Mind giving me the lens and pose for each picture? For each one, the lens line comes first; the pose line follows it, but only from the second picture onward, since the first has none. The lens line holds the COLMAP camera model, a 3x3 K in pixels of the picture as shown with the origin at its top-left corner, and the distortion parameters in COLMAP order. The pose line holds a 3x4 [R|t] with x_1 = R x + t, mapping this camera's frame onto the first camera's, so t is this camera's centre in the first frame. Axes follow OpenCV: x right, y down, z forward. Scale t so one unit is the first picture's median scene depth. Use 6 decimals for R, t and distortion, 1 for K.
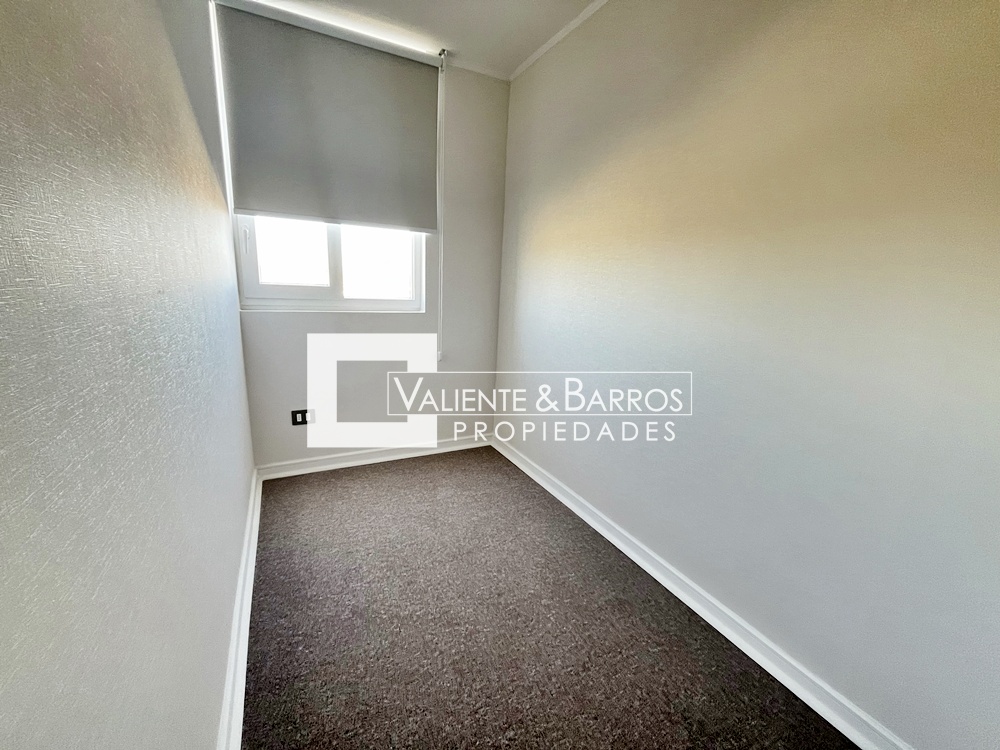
lens RADIAL K [[401.0, 0, 501.9], [0, 401.0, 373.5], [0, 0, 1]] dist [-0.007080, -0.000495]
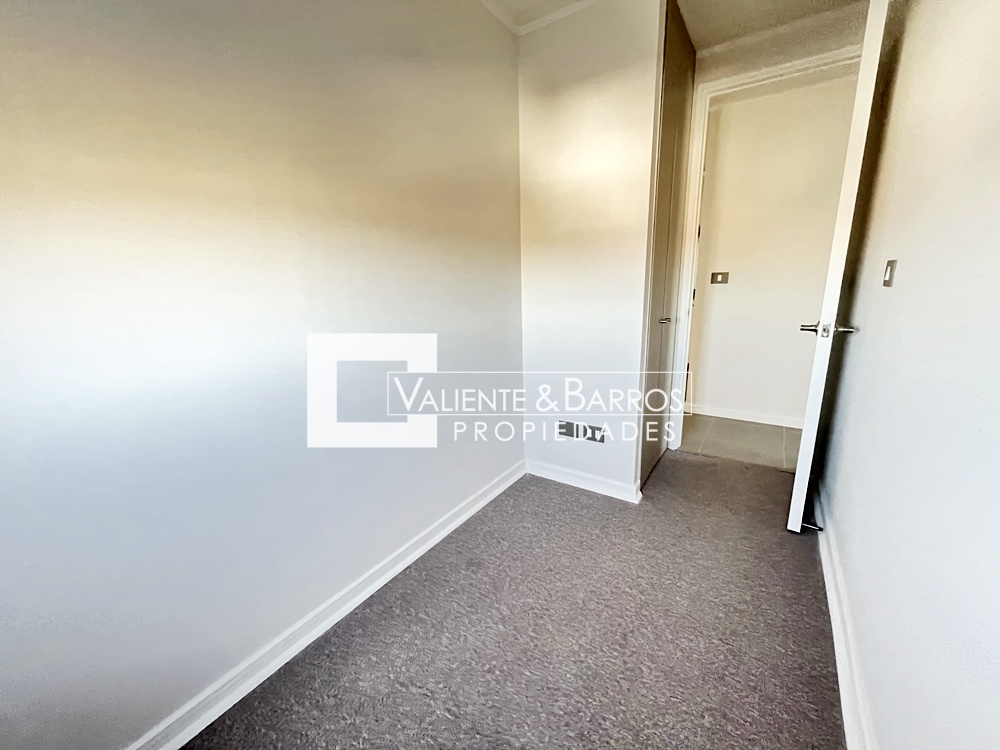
lens RADIAL K [[401.0, 0, 503.5], [0, 401.0, 375.8], [0, 0, 1]] dist [-0.007080, -0.000495]
pose [[-0.486466, -0.203109, 0.849763, -0.653388], [0.204621, 0.919068, 0.336814, -0.303916], [-0.849401, 0.337728, -0.405535, 1.340414]]
